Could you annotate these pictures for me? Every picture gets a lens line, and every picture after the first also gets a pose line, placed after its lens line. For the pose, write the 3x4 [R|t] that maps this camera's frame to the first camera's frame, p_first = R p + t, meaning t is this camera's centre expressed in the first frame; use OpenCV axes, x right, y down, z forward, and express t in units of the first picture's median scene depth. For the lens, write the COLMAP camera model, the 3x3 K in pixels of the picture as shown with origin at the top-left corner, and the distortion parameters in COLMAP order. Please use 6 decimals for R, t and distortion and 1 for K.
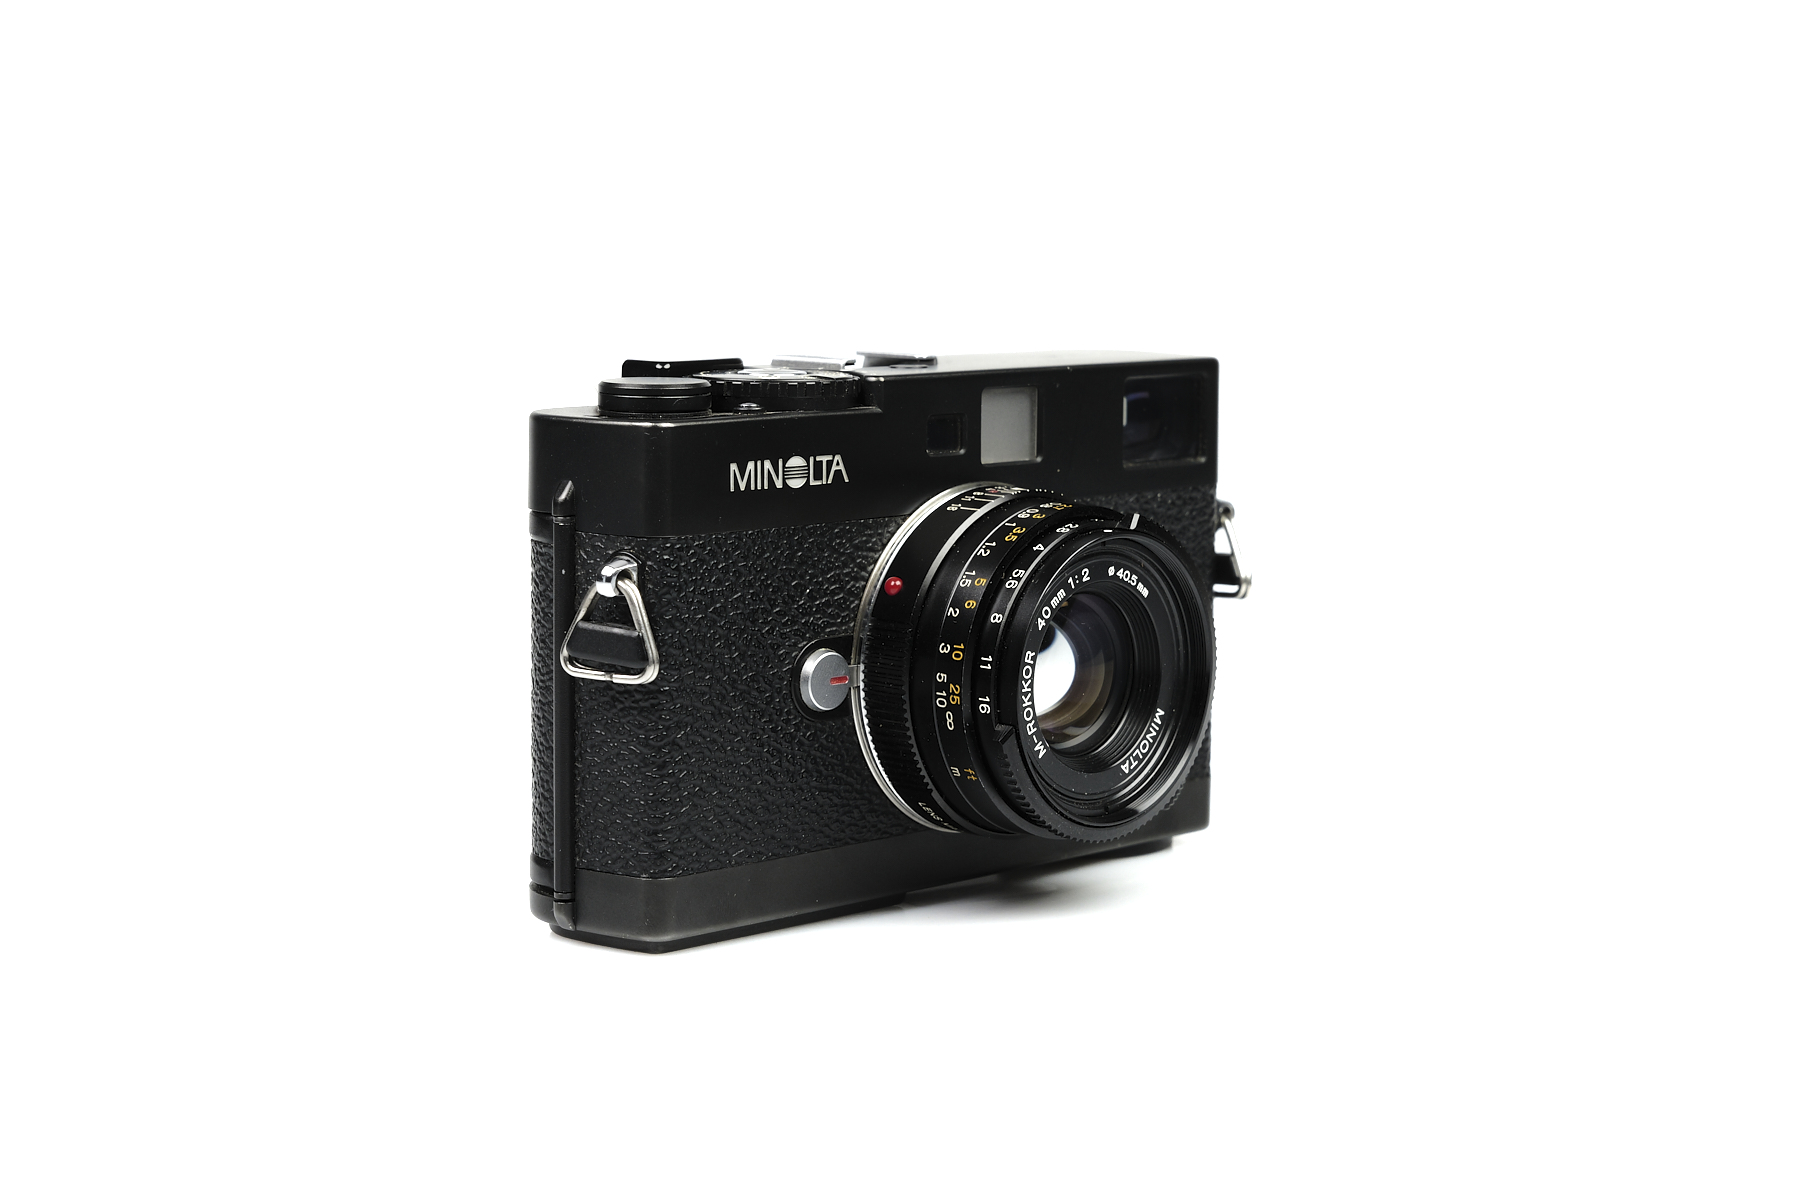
lens RADIAL K [[3419.3, 0, 901.2], [0, 3419.3, 599.3], [0, 0, 1]] dist [-0.014034, 0.000000]
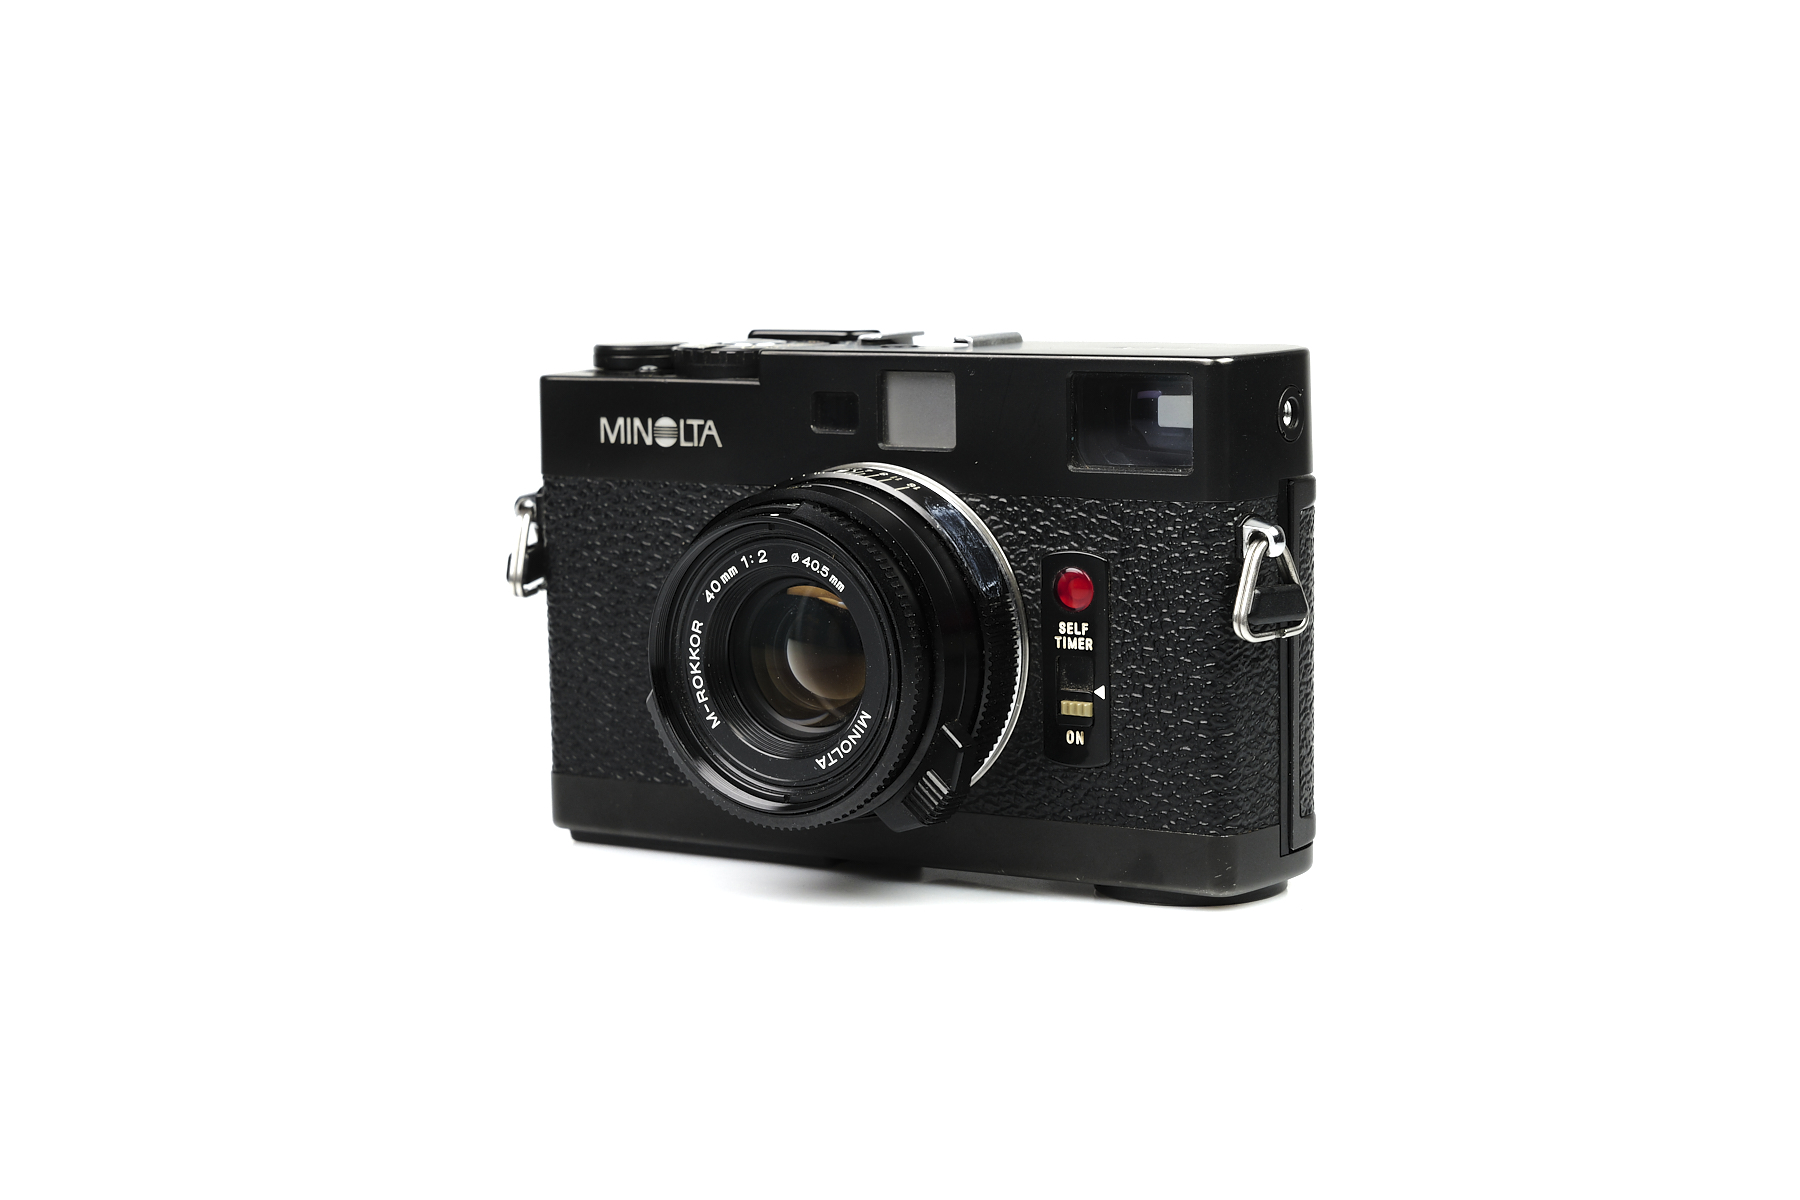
lens RADIAL K [[3419.3, 0, 900.0], [0, 3419.3, 602.0], [0, 0, 1]] dist [-0.014034, 0.000000]
pose [[0.231395, 0.112122, -0.966377, 1.037776], [-0.106190, 0.990312, 0.089472, -0.088303], [0.967047, 0.081916, 0.241060, 0.807492]]
